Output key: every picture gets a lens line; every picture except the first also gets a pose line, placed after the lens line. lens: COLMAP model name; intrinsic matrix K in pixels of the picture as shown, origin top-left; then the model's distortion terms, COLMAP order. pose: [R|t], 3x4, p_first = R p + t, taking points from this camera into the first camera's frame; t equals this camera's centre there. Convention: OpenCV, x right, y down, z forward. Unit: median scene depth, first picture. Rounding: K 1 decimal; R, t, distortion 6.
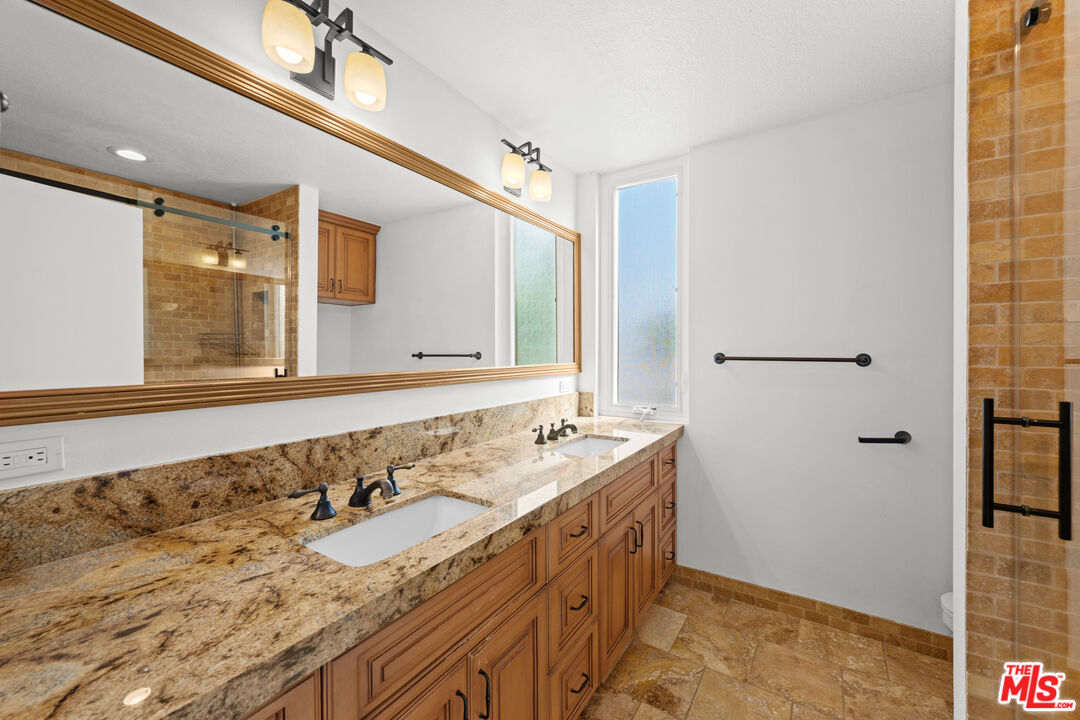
lens RADIAL K [[423.3, 0, 537.8], [0, 423.3, 358.0], [0, 0, 1]] dist [-0.002575, 0.000067]
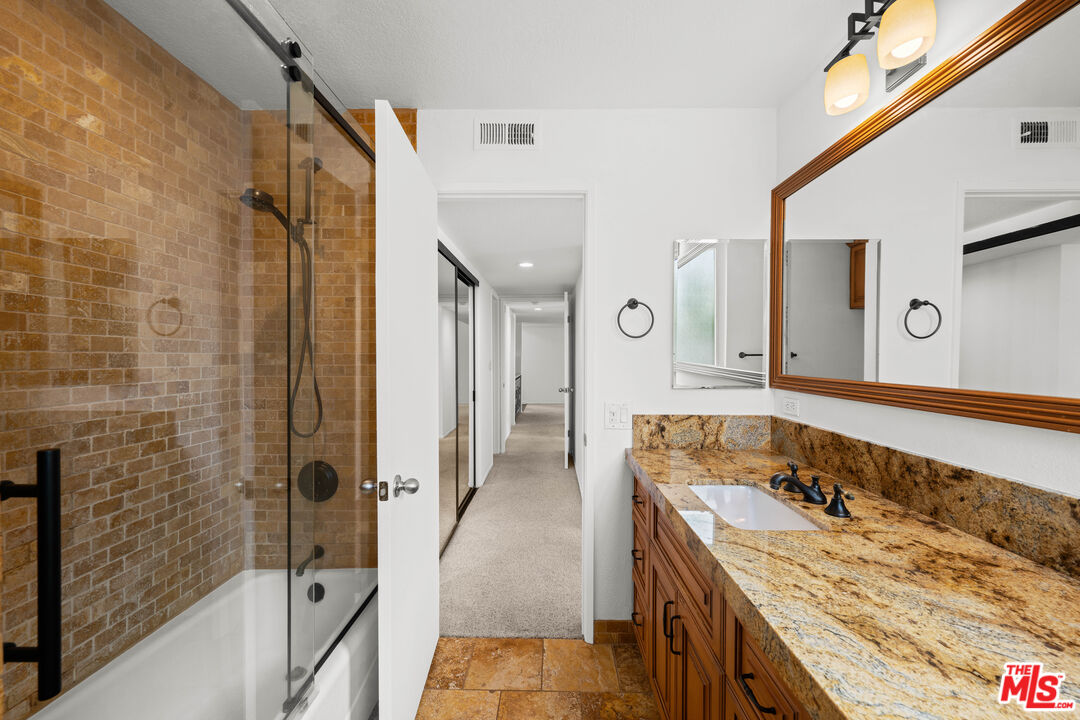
lens RADIAL K [[423.3, 0, 537.8], [0, 423.3, 358.0], [0, 0, 1]] dist [-0.002575, 0.000067]
pose [[-0.850401, 0.011777, -0.526003, 0.629989], [0.001554, 0.999801, 0.019872, -0.035659], [0.526133, 0.016082, -0.850250, 1.313123]]
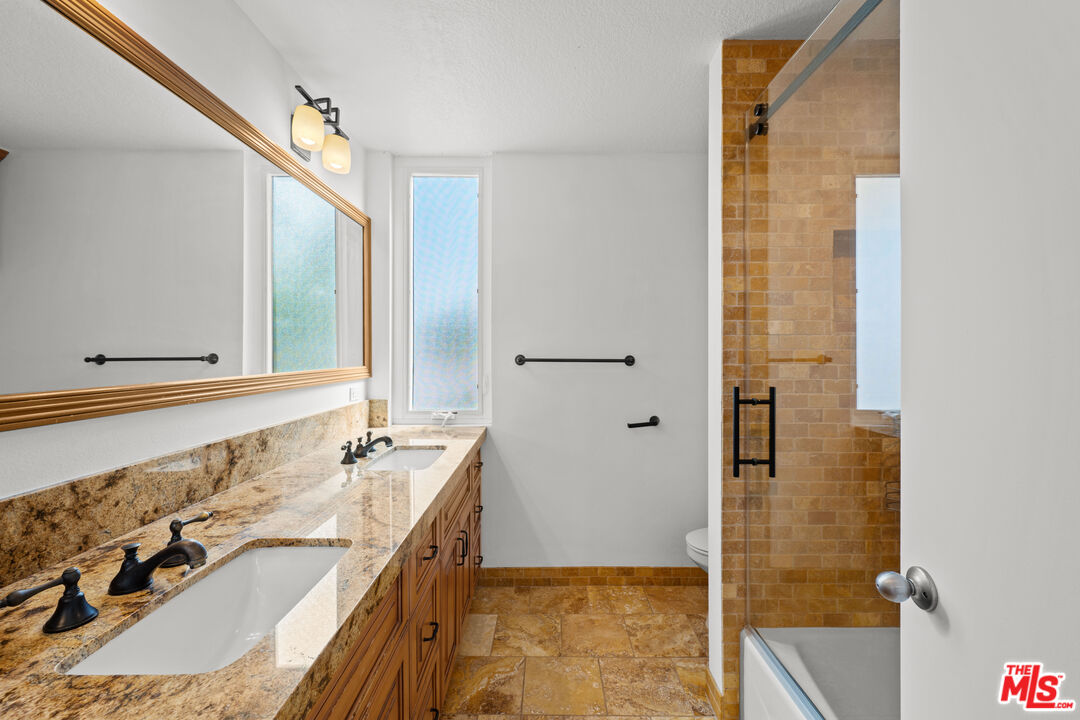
lens RADIAL K [[451.1, 0, 540.0], [0, 451.1, 360.0], [0, 0, 1]] dist [-0.000831, -0.000082]
pose [[0.835557, -0.006399, 0.549367, -0.233792], [0.006689, 0.999977, 0.001475, -0.001061], [-0.549364, 0.002442, 0.835580, 0.065572]]
